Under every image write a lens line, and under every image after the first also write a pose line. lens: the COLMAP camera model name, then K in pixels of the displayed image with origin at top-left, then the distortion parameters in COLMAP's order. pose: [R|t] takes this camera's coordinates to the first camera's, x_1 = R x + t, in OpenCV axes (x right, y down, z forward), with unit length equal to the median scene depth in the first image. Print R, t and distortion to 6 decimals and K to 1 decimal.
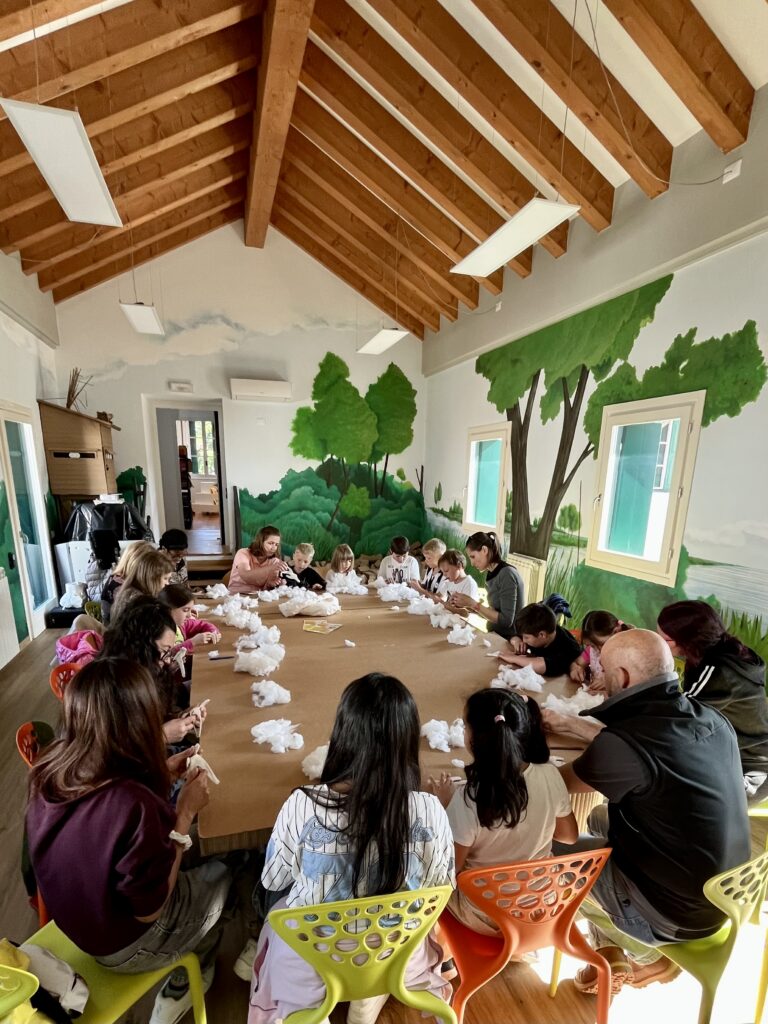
lens RADIAL K [[572.2, 0, 376.6], [0, 572.2, 604.1], [0, 0, 1]] dist [-0.001676, -0.001834]
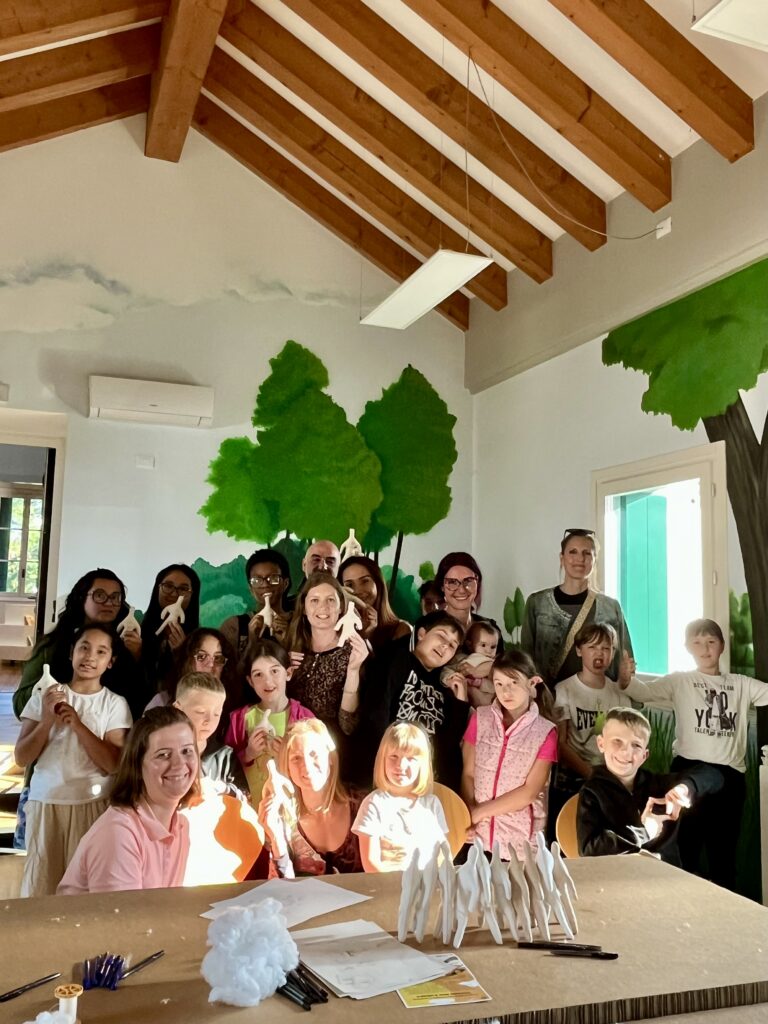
lens RADIAL K [[884.7, 0, 370.1], [0, 884.7, 494.0], [0, 0, 1]] dist [-0.003761, 0.017020]
pose [[0.996179, 0.022483, 0.084396, -0.091678], [0.008591, 0.936388, -0.350861, -0.034967], [-0.086916, 0.350246, 0.932617, 0.356722]]
